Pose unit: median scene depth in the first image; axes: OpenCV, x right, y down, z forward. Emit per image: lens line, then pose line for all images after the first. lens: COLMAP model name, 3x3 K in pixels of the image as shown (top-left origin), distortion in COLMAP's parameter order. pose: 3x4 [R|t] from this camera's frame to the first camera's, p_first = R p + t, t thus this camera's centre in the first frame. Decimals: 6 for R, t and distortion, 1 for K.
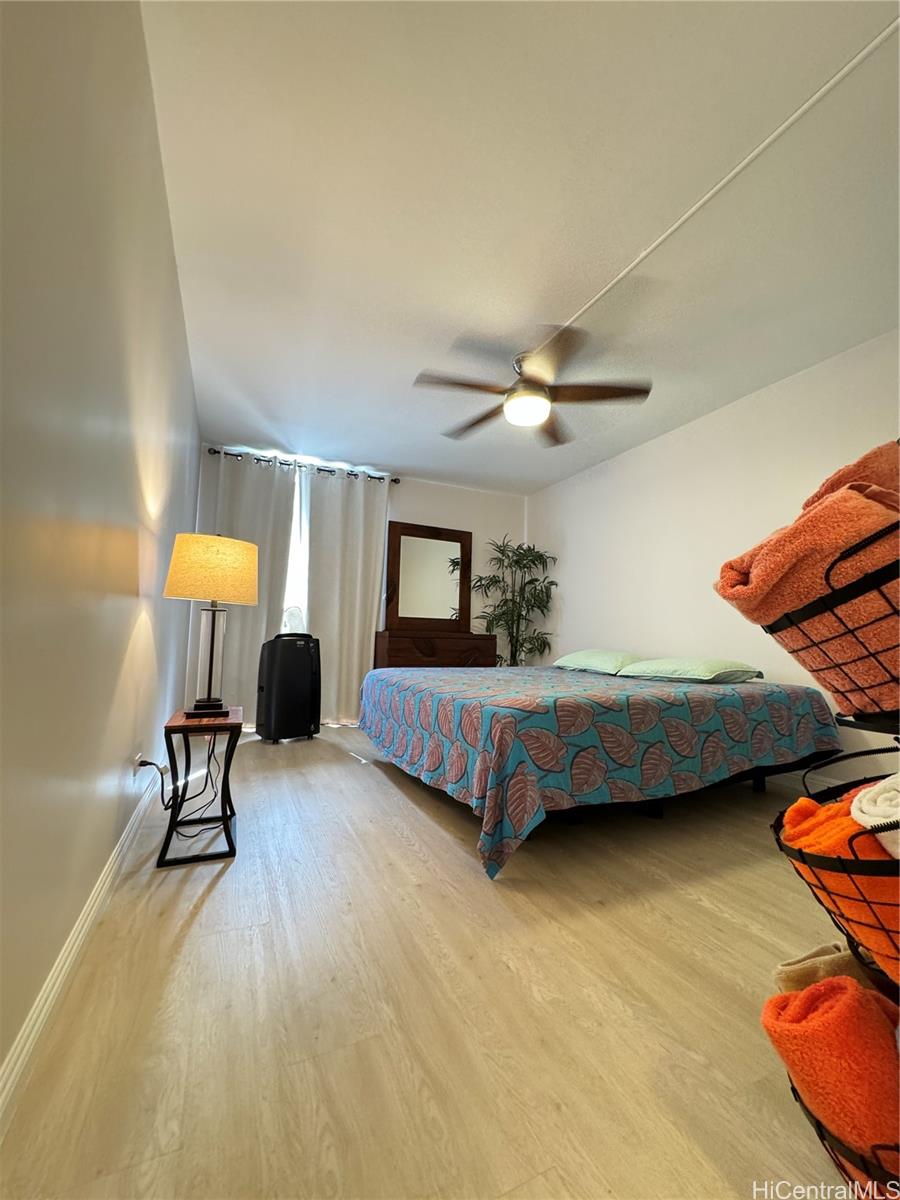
lens RADIAL K [[469.5, 0, 450.0], [0, 469.5, 600.0], [0, 0, 1]] dist [-0.012578, 0.000008]
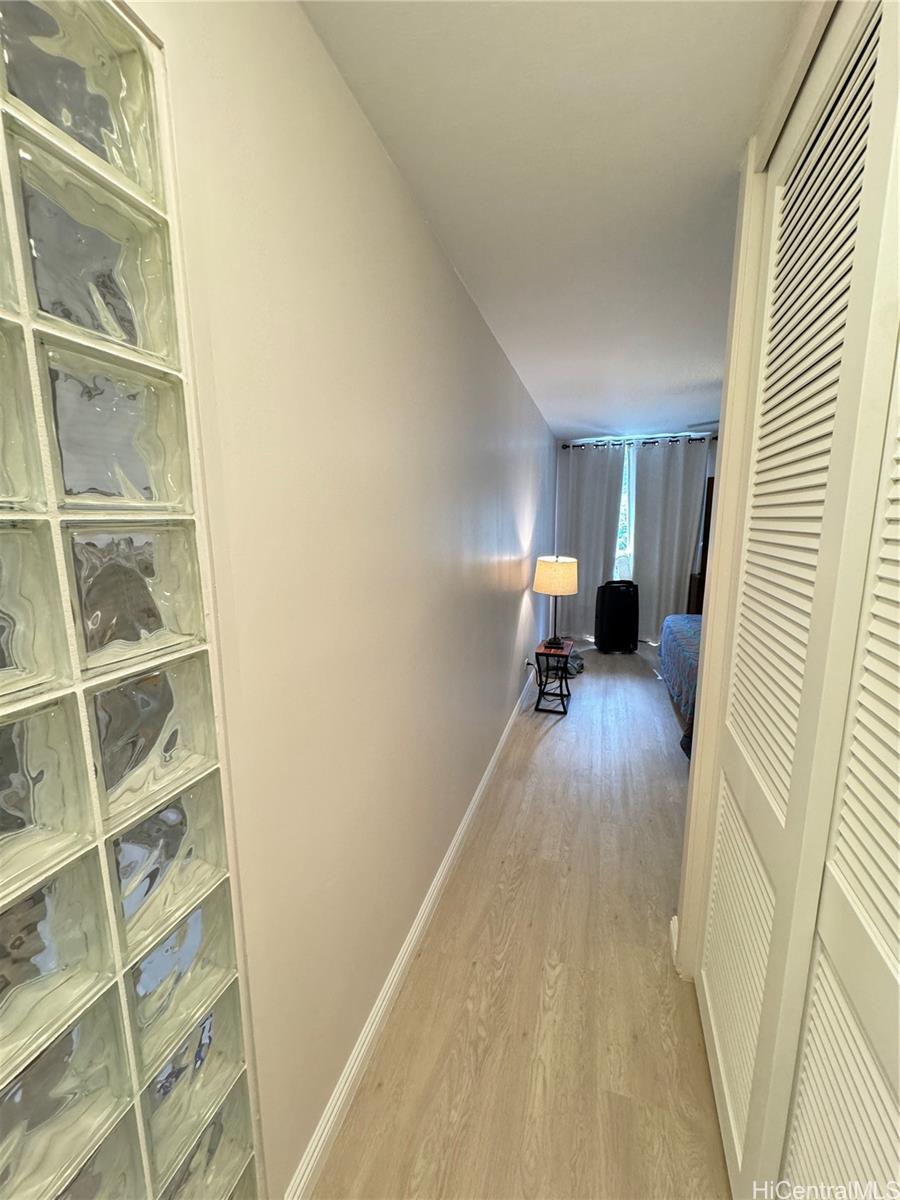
lens RADIAL K [[469.5, 0, 450.0], [0, 469.5, 600.0], [0, 0, 1]] dist [-0.012578, 0.000008]
pose [[0.729869, 0.085449, -0.678225, 0.537831], [0.080687, 0.974452, 0.209601, -0.436004], [0.678808, -0.207705, 0.704328, -0.733334]]
